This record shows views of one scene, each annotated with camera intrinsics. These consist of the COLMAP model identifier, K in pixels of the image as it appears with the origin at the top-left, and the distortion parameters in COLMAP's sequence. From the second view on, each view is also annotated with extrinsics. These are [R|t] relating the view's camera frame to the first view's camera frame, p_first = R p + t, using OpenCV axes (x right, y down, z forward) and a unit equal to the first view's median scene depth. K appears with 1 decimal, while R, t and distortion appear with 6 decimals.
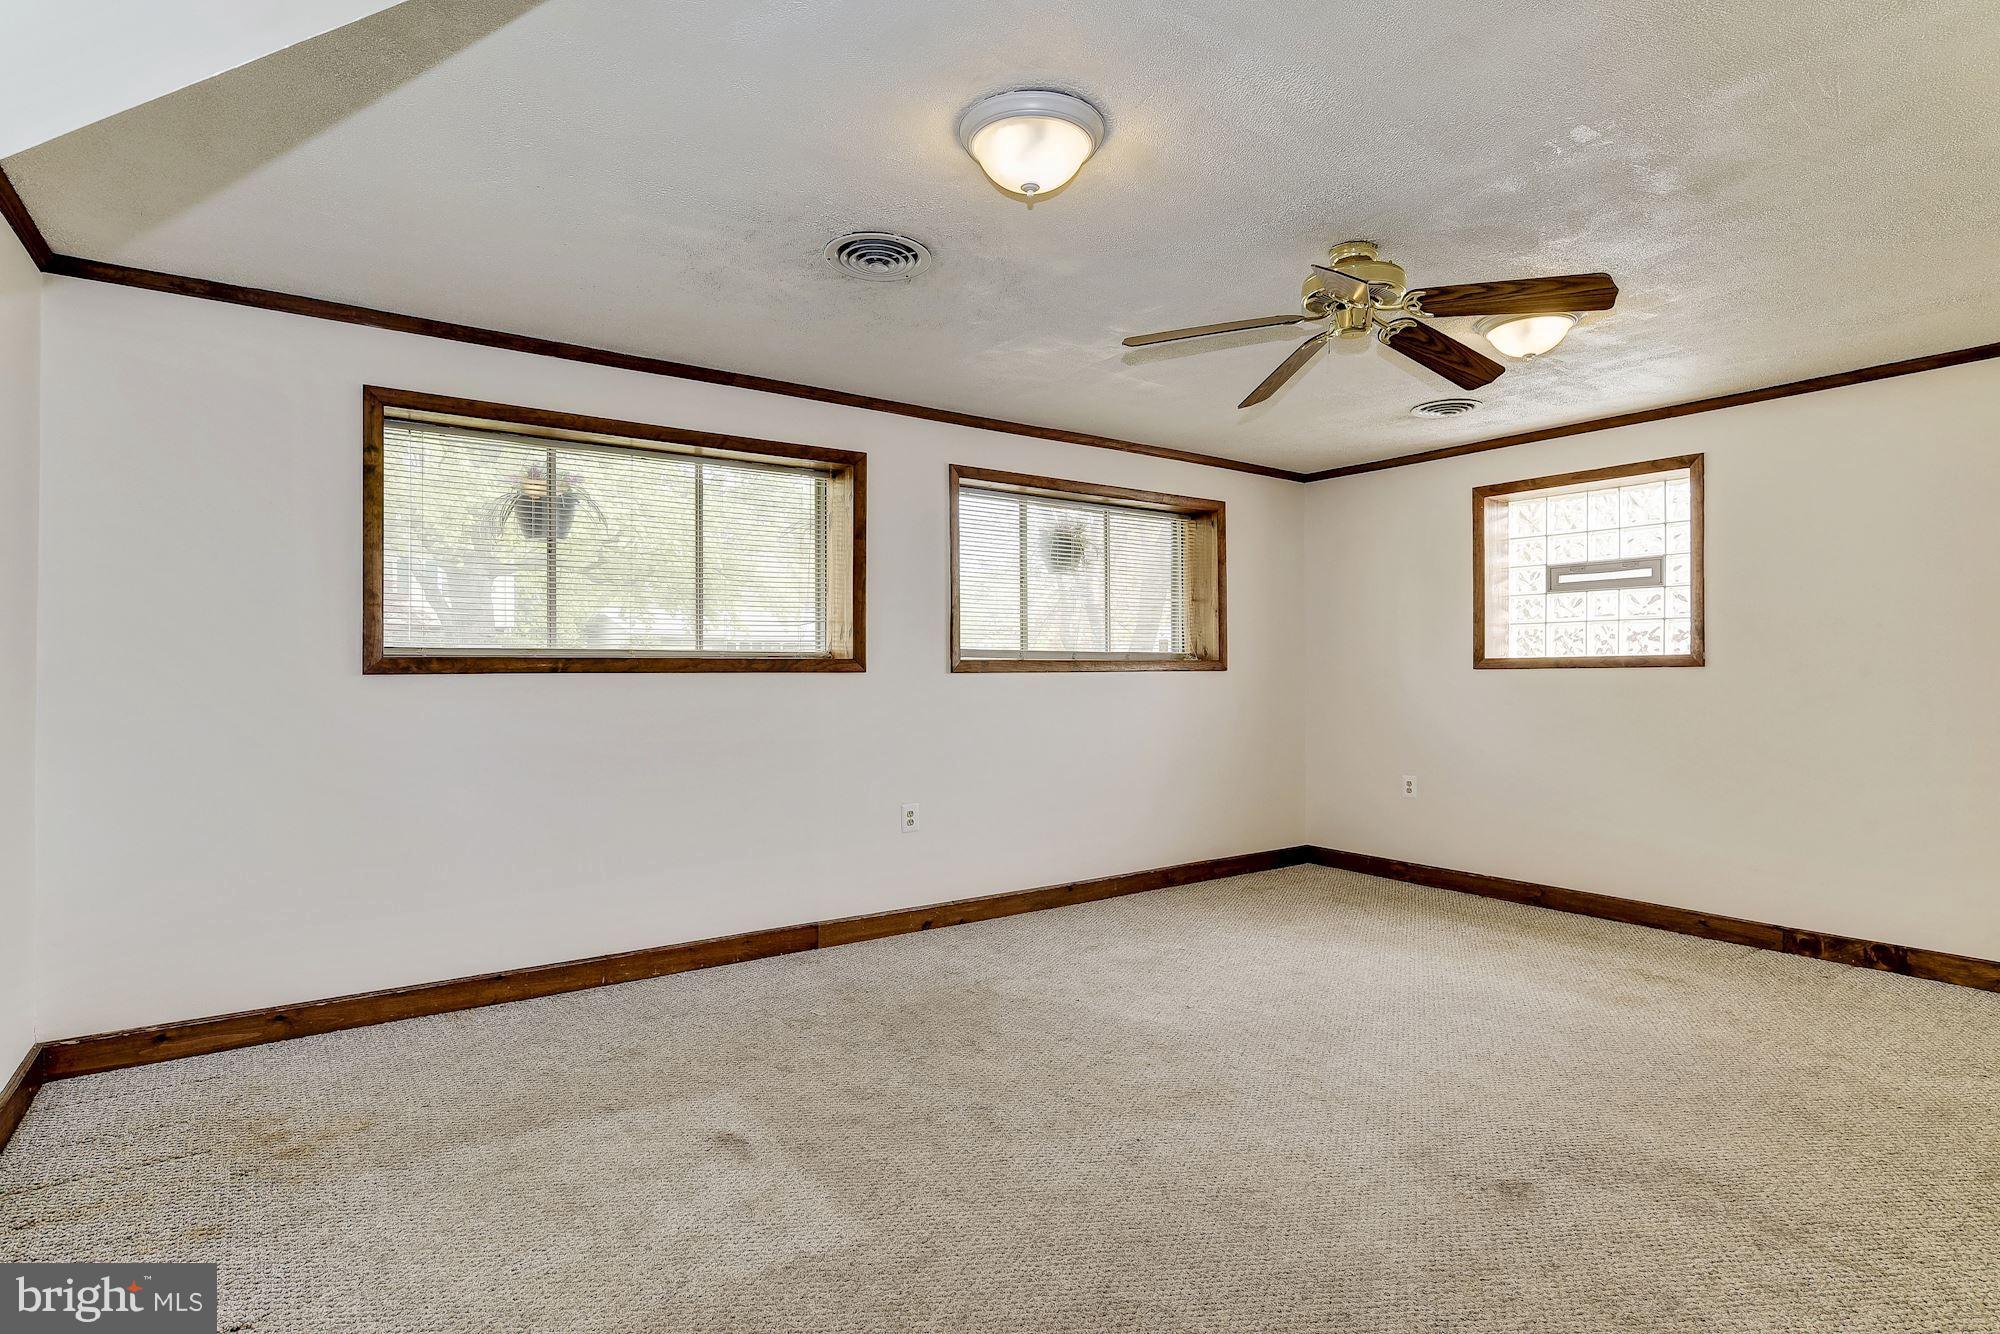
lens RADIAL K [[1000.5, 0, 1001.1], [0, 1000.5, 672.5], [0, 0, 1]] dist [-0.015197, 0.008161]
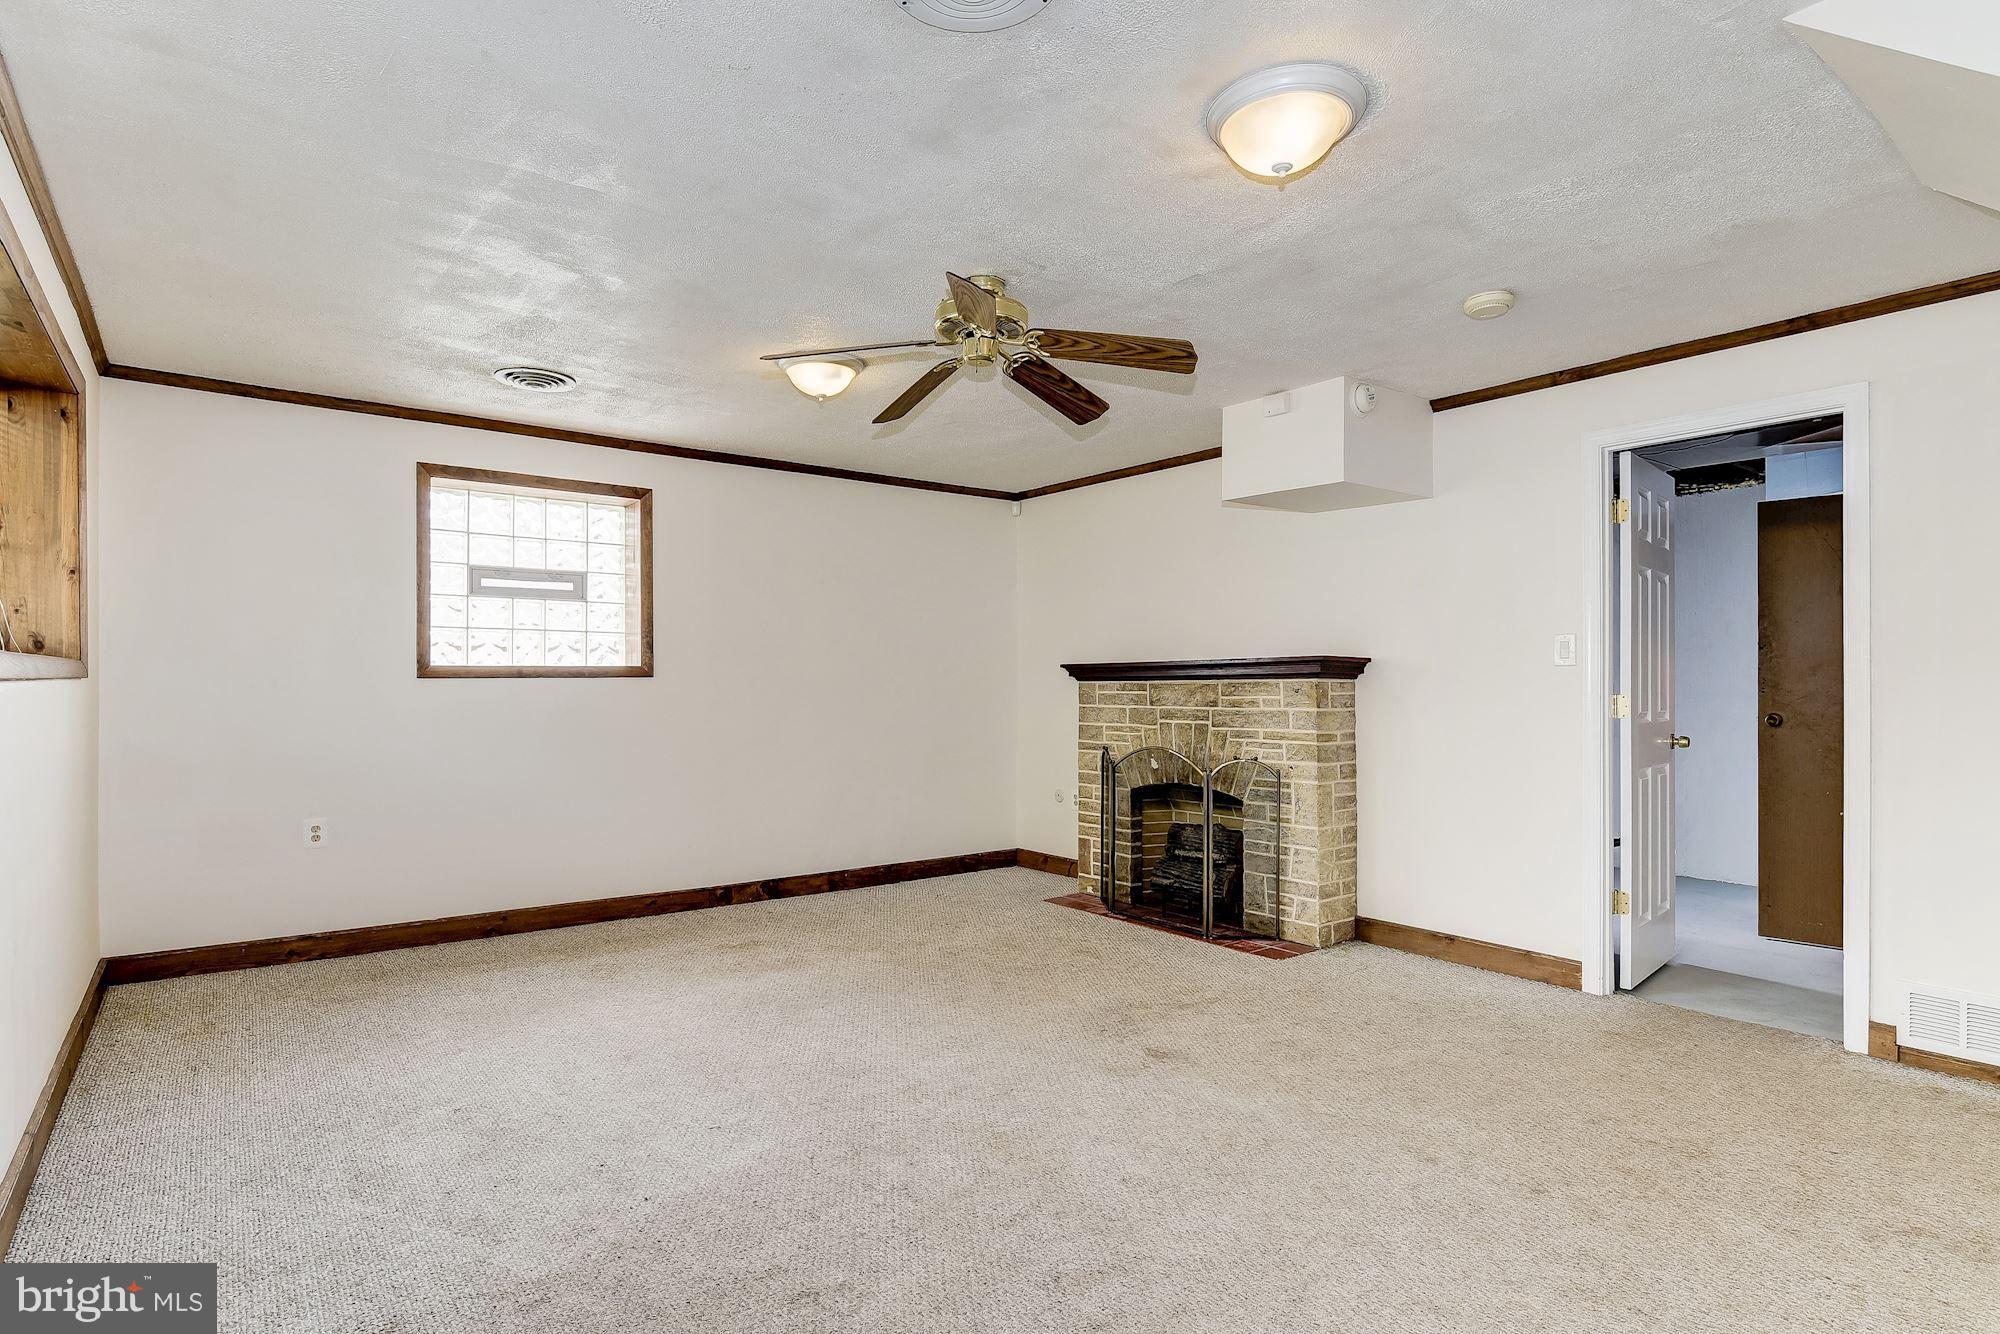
lens RADIAL K [[1000.5, 0, 1001.1], [0, 1000.5, 672.5], [0, 0, 1]] dist [-0.015197, 0.008161]
pose [[-0.011933, 0.012525, 0.999850, -0.452753], [-0.000748, 0.999921, -0.012535, 0.002923], [-0.999929, -0.000898, -0.011923, 0.636360]]
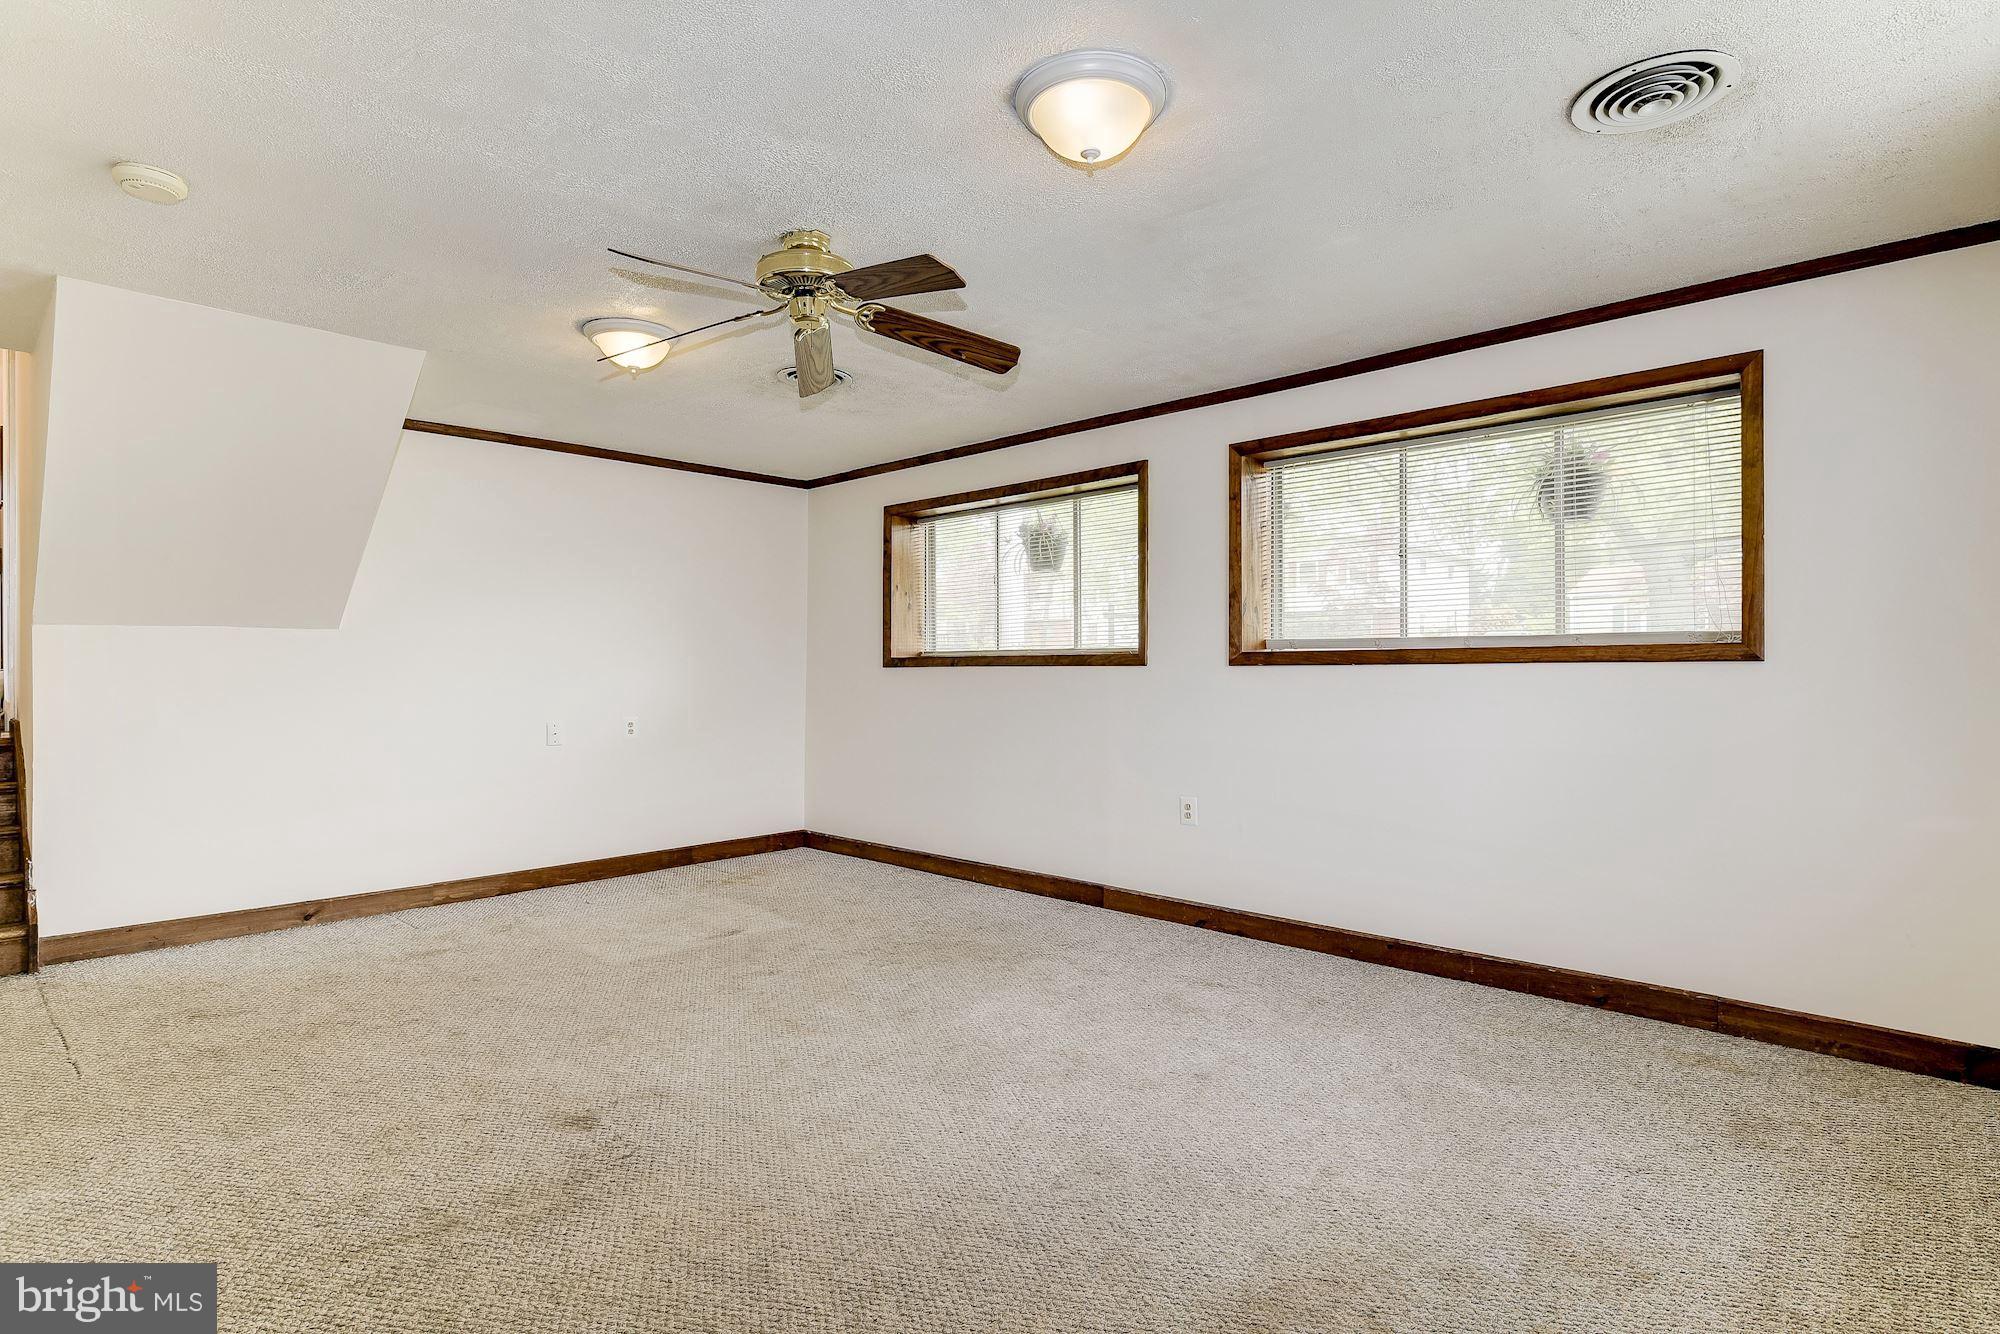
lens RADIAL K [[1072.3, 0, 1070.0], [0, 1072.3, 669.0], [0, 0, 1]] dist [0.003776, 0.001013]
pose [[0.197445, 0.006932, -0.980289, 0.948047], [0.004087, 0.999960, 0.007895, -0.006656], [0.980305, -0.005566, 0.197409, 0.673958]]
